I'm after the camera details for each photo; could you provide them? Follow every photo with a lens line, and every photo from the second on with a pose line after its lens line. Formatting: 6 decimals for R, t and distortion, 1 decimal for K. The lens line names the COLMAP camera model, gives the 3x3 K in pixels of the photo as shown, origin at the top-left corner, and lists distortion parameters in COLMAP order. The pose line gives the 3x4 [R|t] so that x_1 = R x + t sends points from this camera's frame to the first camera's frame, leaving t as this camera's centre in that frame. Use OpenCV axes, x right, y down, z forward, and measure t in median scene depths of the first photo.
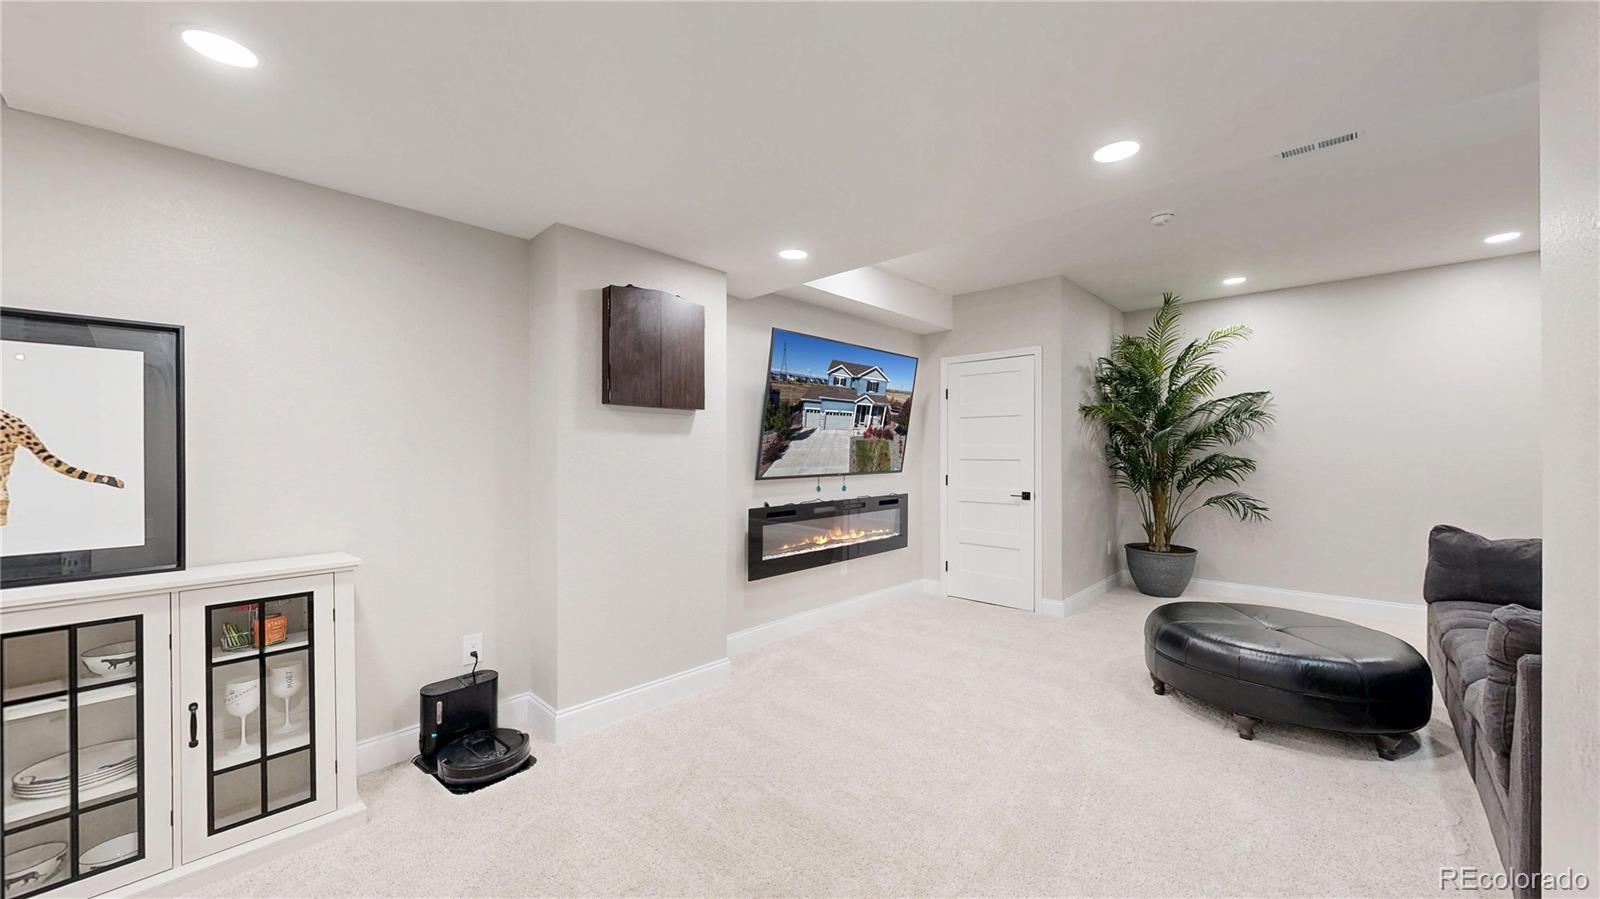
lens RADIAL K [[589.7, 0, 794.2], [0, 589.7, 451.8], [0, 0, 1]] dist [0.002201, 0.000133]
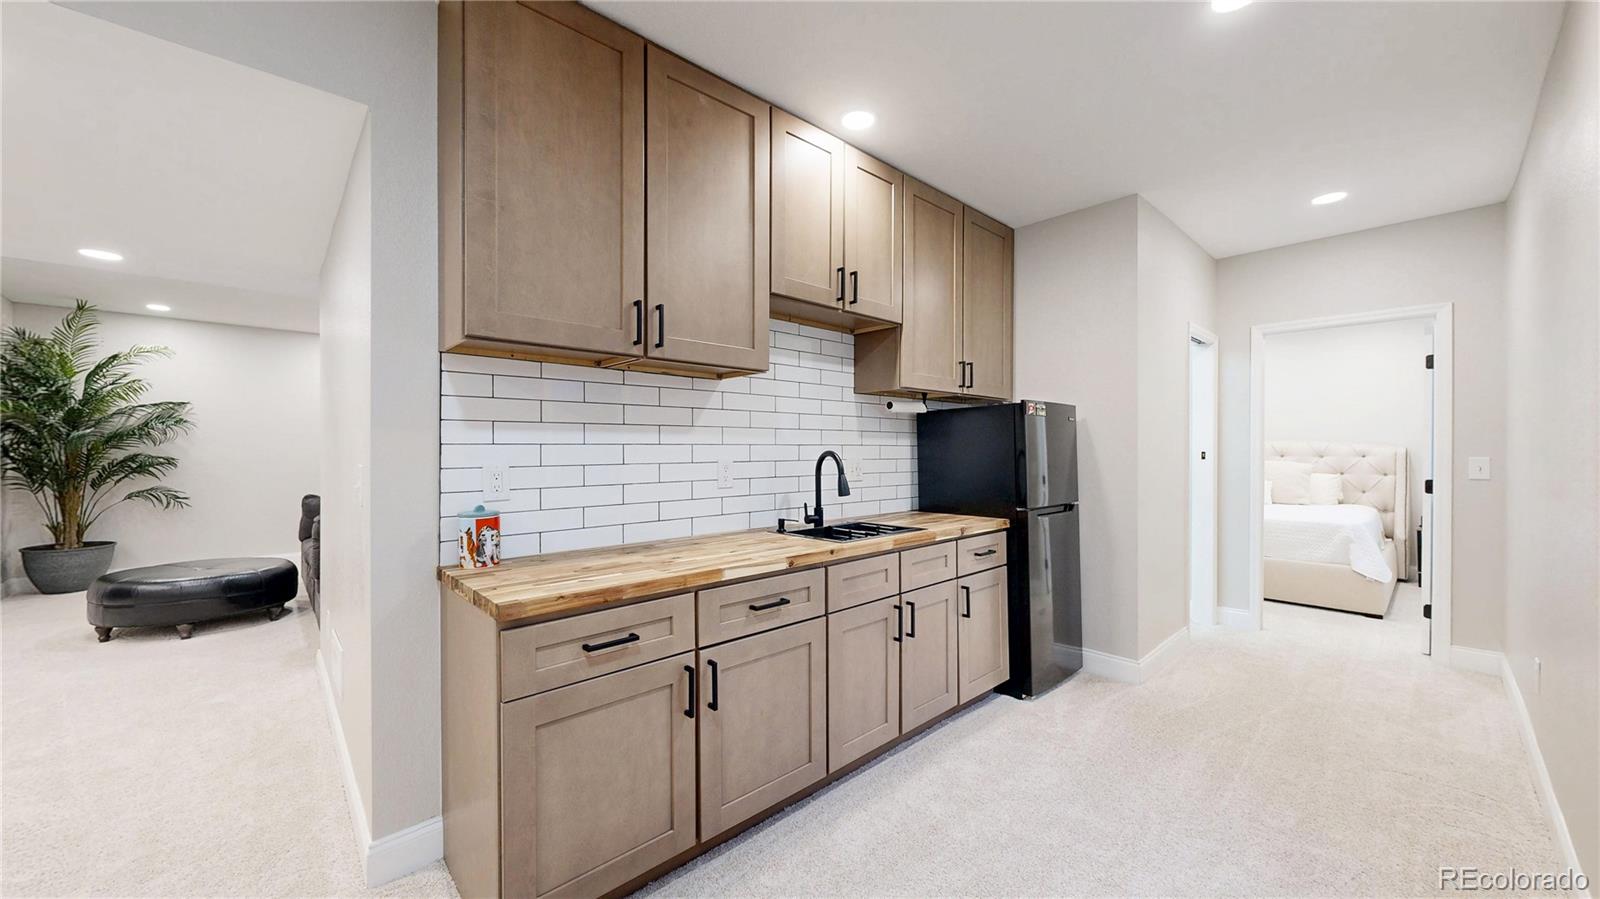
lens RADIAL K [[589.7, 0, 794.2], [0, 589.7, 451.8], [0, 0, 1]] dist [0.002201, 0.000133]
pose [[0.076571, 0.006726, 0.997041, -0.317615], [0.006071, 0.999956, -0.007212, 0.016102], [-0.997046, 0.006605, 0.076527, -0.339510]]
